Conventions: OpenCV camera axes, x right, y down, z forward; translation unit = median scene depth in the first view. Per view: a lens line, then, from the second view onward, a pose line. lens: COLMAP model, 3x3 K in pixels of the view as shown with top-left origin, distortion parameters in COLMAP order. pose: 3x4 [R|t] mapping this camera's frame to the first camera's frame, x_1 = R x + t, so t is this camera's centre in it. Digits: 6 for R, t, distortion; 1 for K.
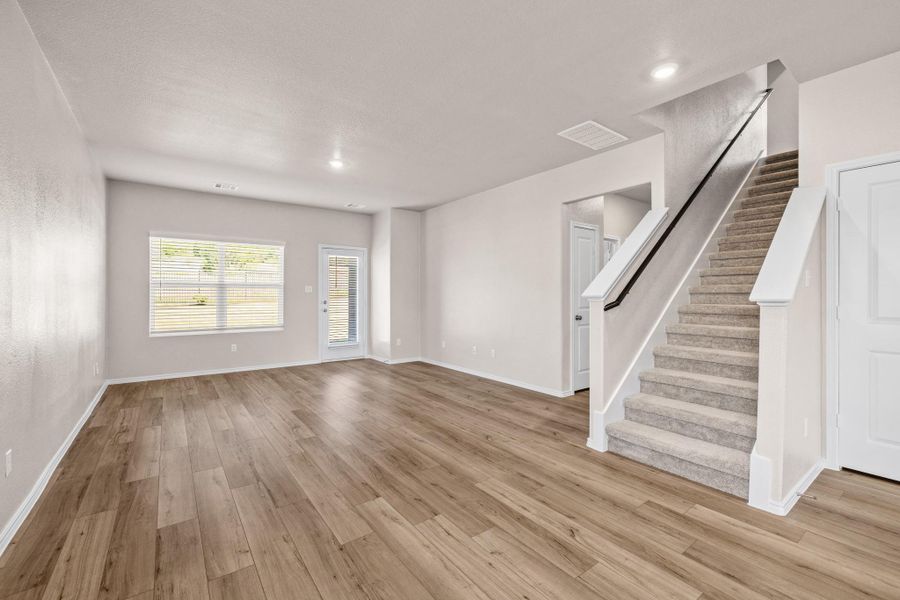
lens RADIAL K [[381.8, 0, 446.2], [0, 381.8, 294.1], [0, 0, 1]] dist [0.001496, -0.000030]
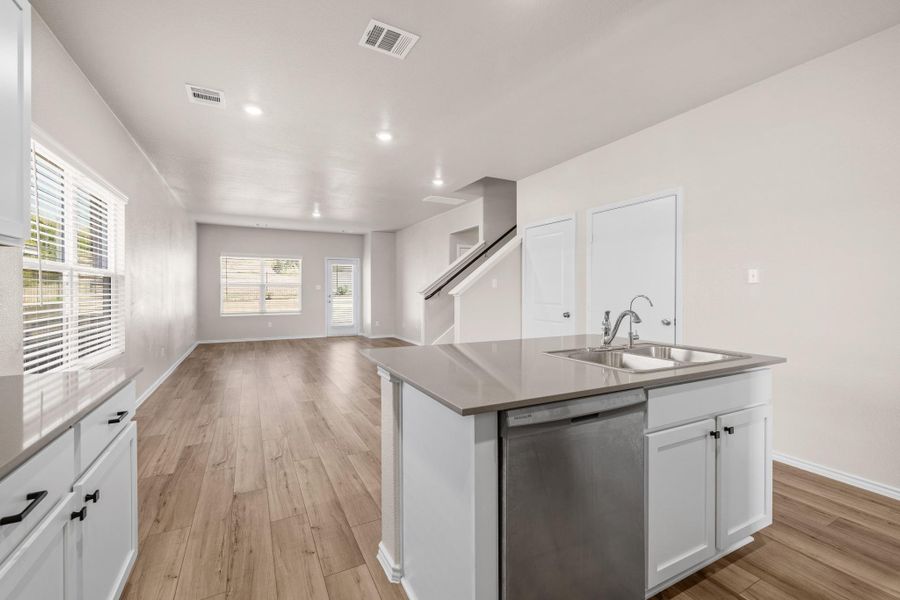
lens RADIAL K [[381.8, 0, 445.4], [0, 381.8, 293.7], [0, 0, 1]] dist [0.001496, -0.000030]
pose [[0.987632, -0.000085, -0.156792, 0.562304], [0.001696, 0.999947, 0.010147, -0.003946], [0.156783, -0.010287, 0.987580, -0.608476]]
